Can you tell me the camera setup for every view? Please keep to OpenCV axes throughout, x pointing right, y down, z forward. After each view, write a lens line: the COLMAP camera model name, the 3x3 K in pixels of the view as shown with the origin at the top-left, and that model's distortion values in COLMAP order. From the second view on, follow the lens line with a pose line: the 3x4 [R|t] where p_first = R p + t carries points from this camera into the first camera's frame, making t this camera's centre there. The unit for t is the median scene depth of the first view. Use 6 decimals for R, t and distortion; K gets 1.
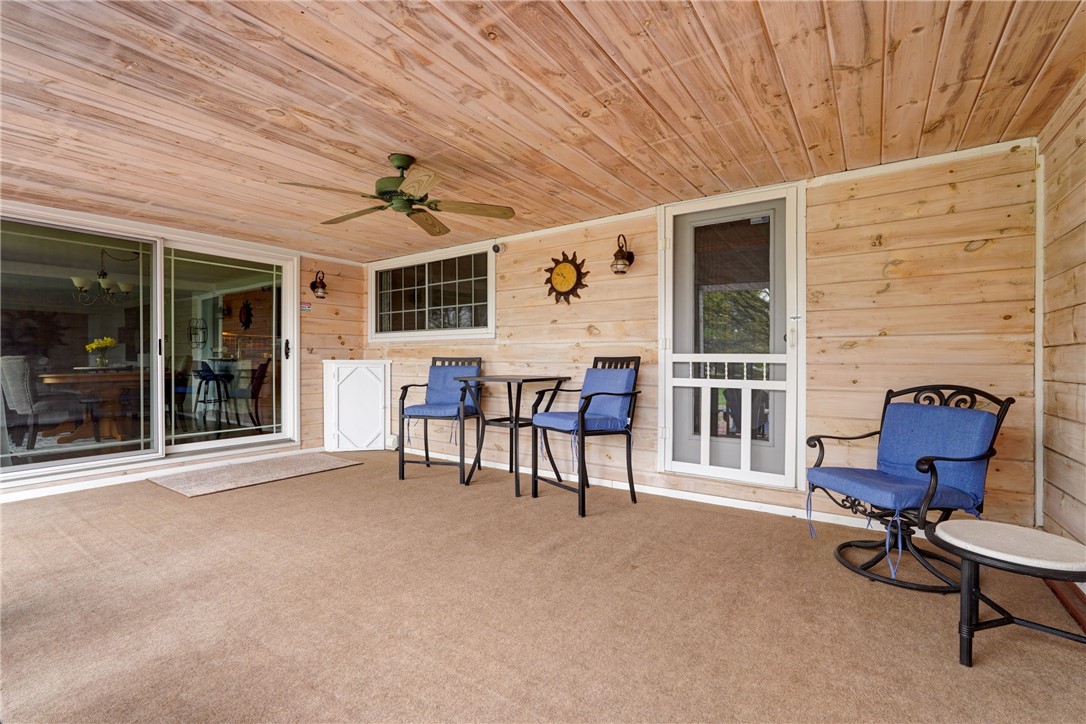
lens RADIAL K [[498.6, 0, 543.0], [0, 498.6, 362.0], [0, 0, 1]] dist [0.000123, 0.000071]
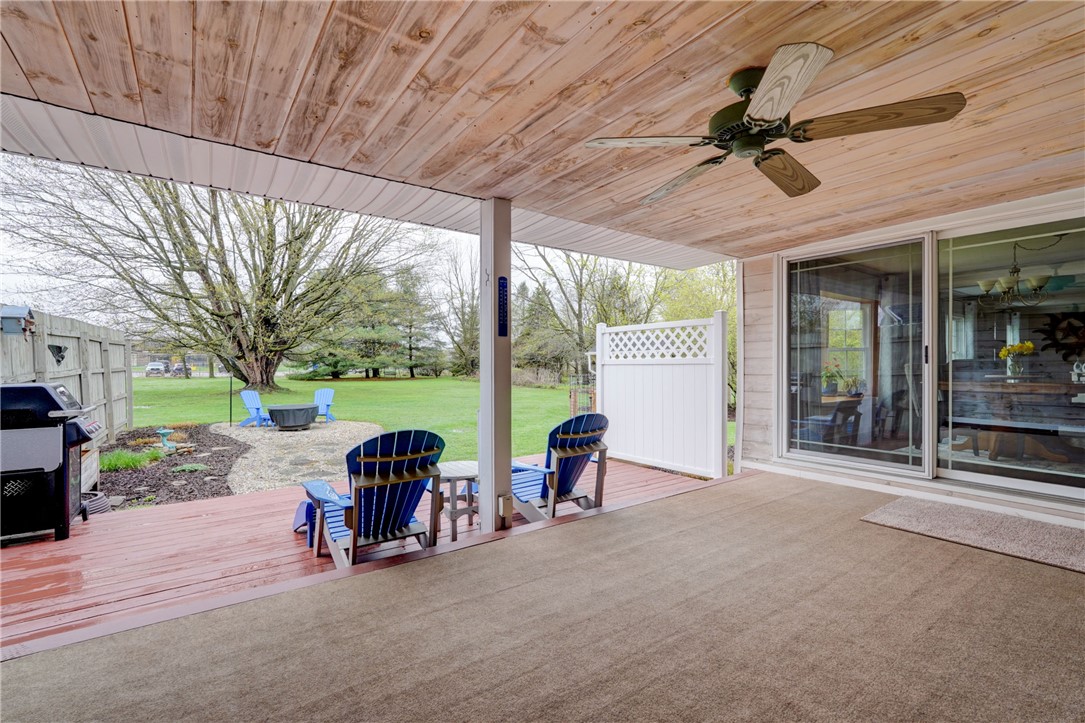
lens RADIAL K [[498.2, 0, 542.5], [0, 498.2, 361.5], [0, 0, 1]] dist [0.000123, 0.000071]
pose [[-0.363560, 0.005363, -0.931555, 0.431677], [0.000358, 0.999984, 0.005617, -0.029975], [0.931571, 0.001708, -0.363556, 0.968875]]
